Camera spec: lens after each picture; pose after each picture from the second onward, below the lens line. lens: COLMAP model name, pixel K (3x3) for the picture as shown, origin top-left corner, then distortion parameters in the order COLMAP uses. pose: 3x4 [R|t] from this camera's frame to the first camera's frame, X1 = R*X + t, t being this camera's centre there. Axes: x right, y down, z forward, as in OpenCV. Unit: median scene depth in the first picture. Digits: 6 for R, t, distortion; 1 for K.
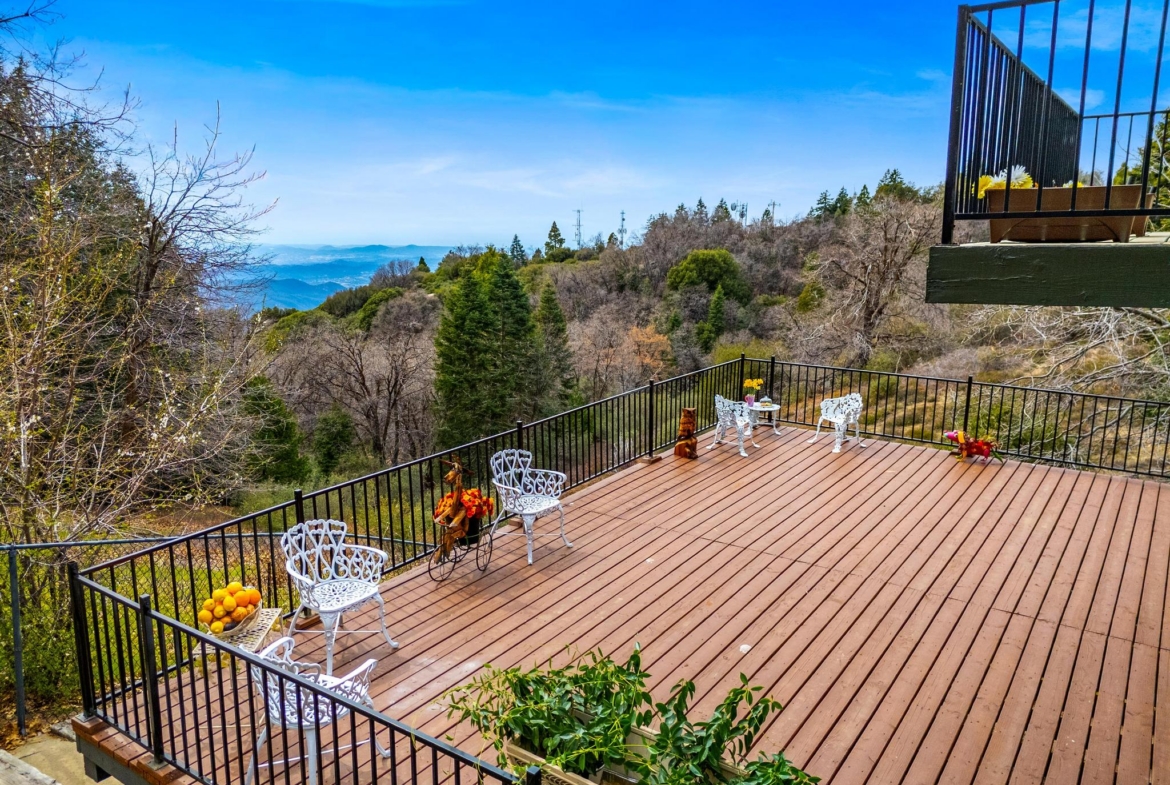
lens RADIAL K [[852.8, 0, 585.0], [0, 852.8, 392.5], [0, 0, 1]] dist [0.077904, -0.071496]
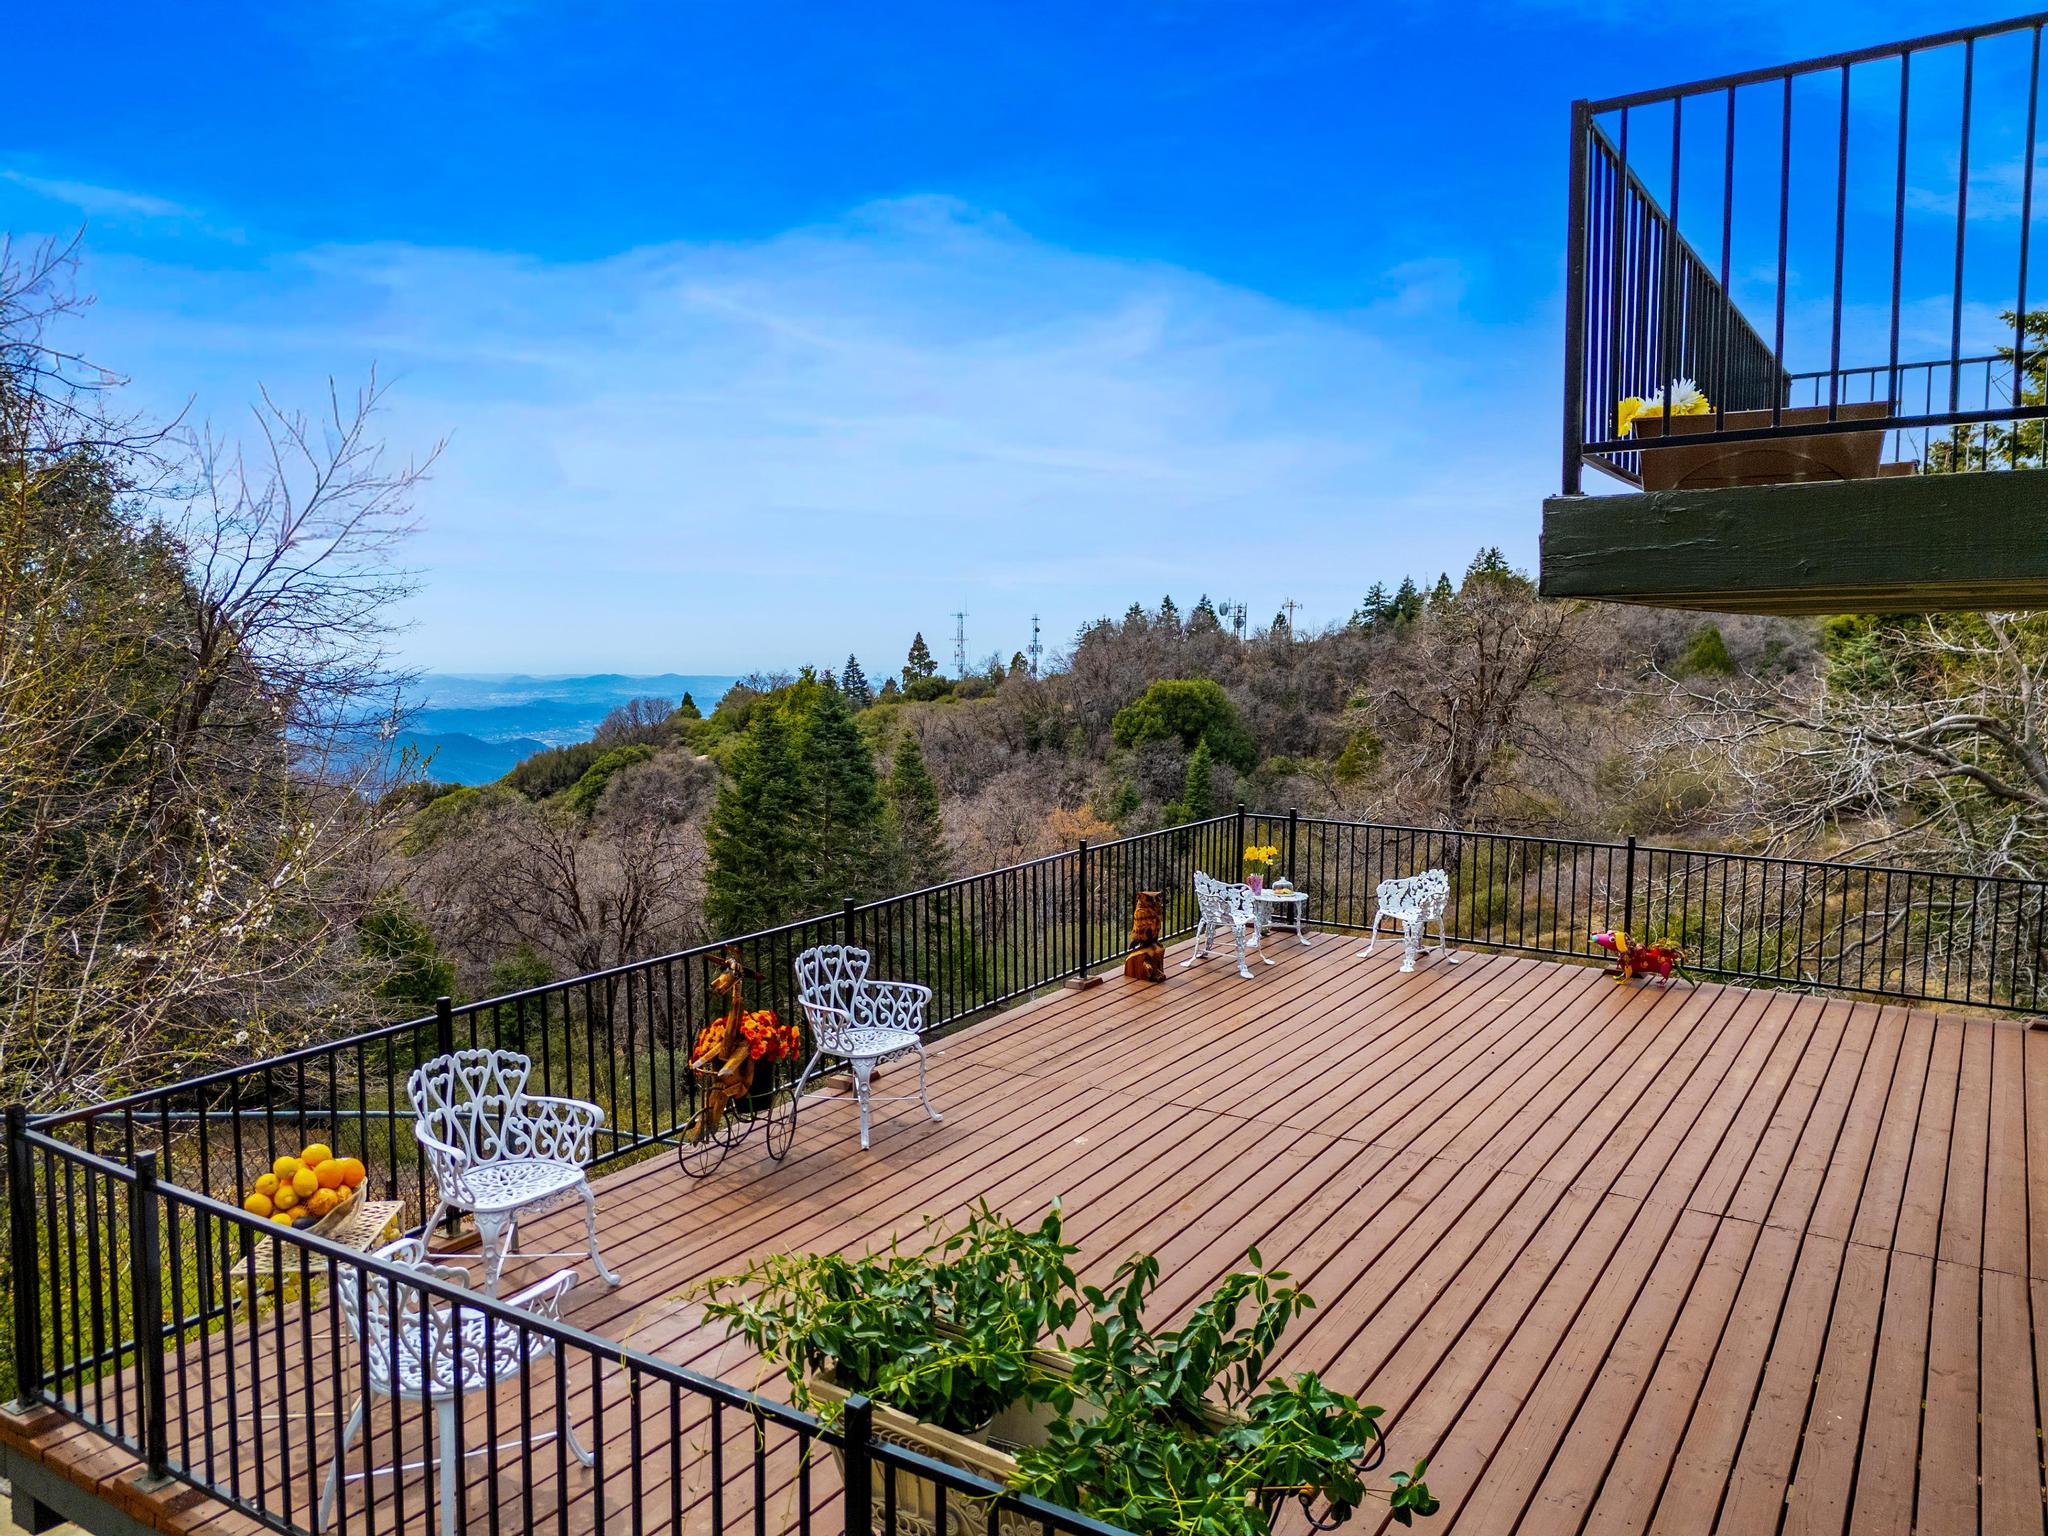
lens RADIAL K [[1489.0, 0, 1024.0], [0, 1489.0, 768.0], [0, 0, 1]] dist [0.085480, -0.078891]
pose [[0.999377, -0.000977, 0.035270, 0.004165], [0.004767, 0.994188, -0.107553, 0.052438], [-0.034960, 0.107654, 0.993574, 0.005239]]
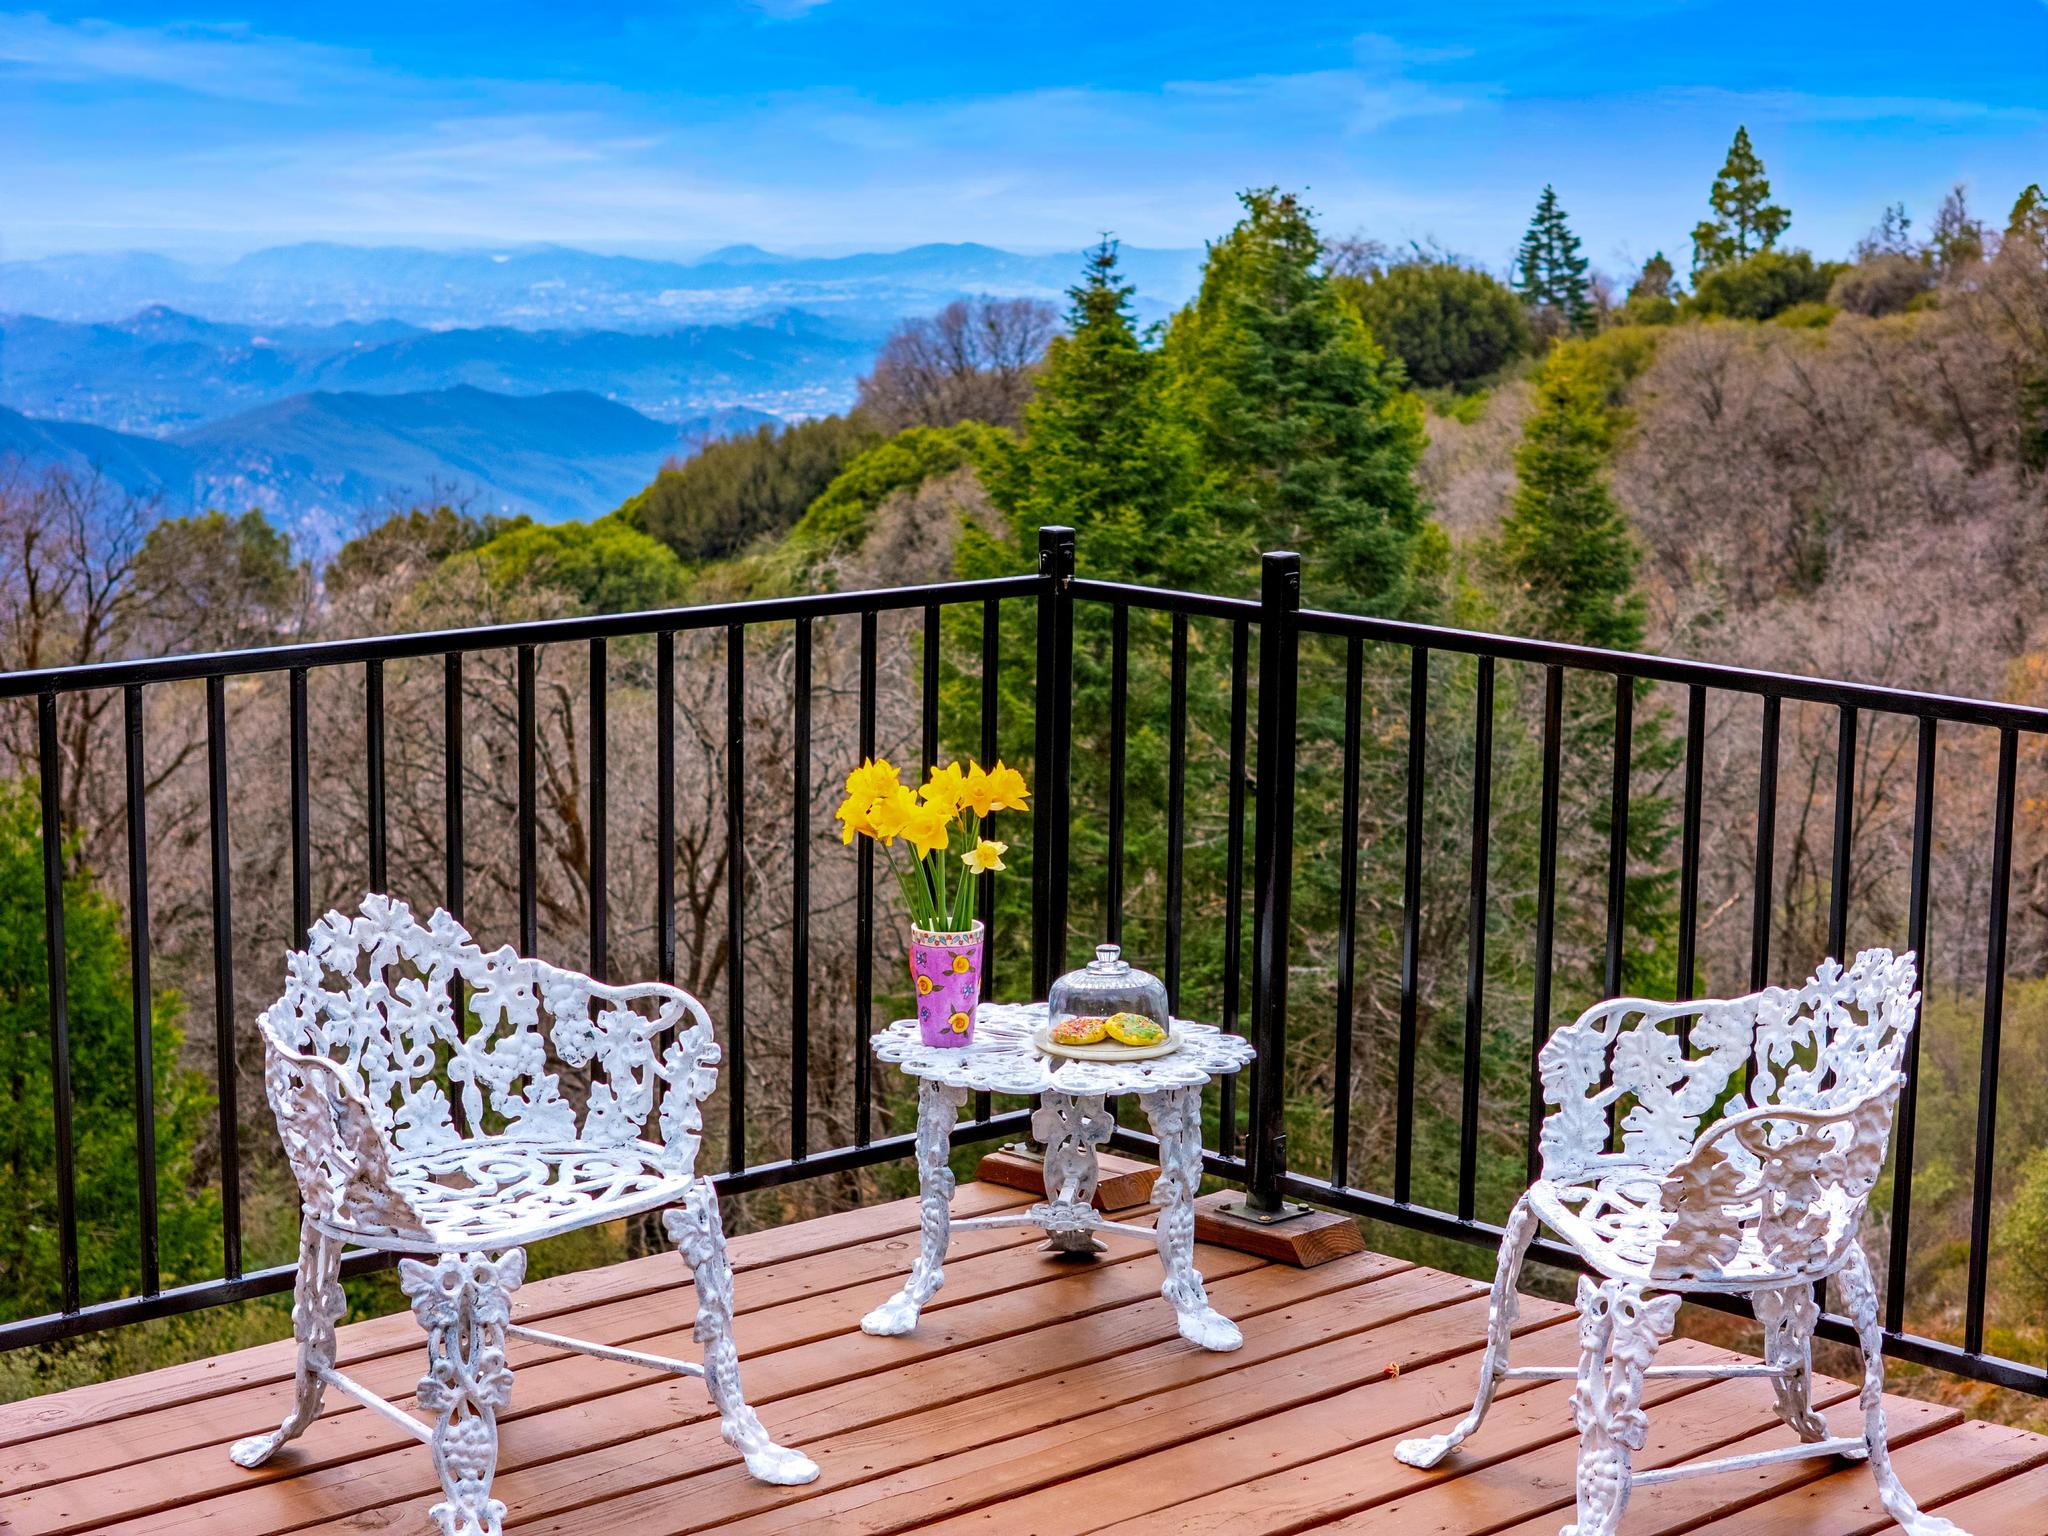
lens RADIAL K [[4102.4, 0, 1024.0], [0, 4102.4, 768.0], [0, 0, 1]] dist [-0.172657, 0.019915]
pose [[0.976519, 0.039042, -0.211866, 0.411845], [-0.048212, 0.998103, -0.038290, 0.003177], [0.209969, 0.047605, 0.976548, 0.735884]]
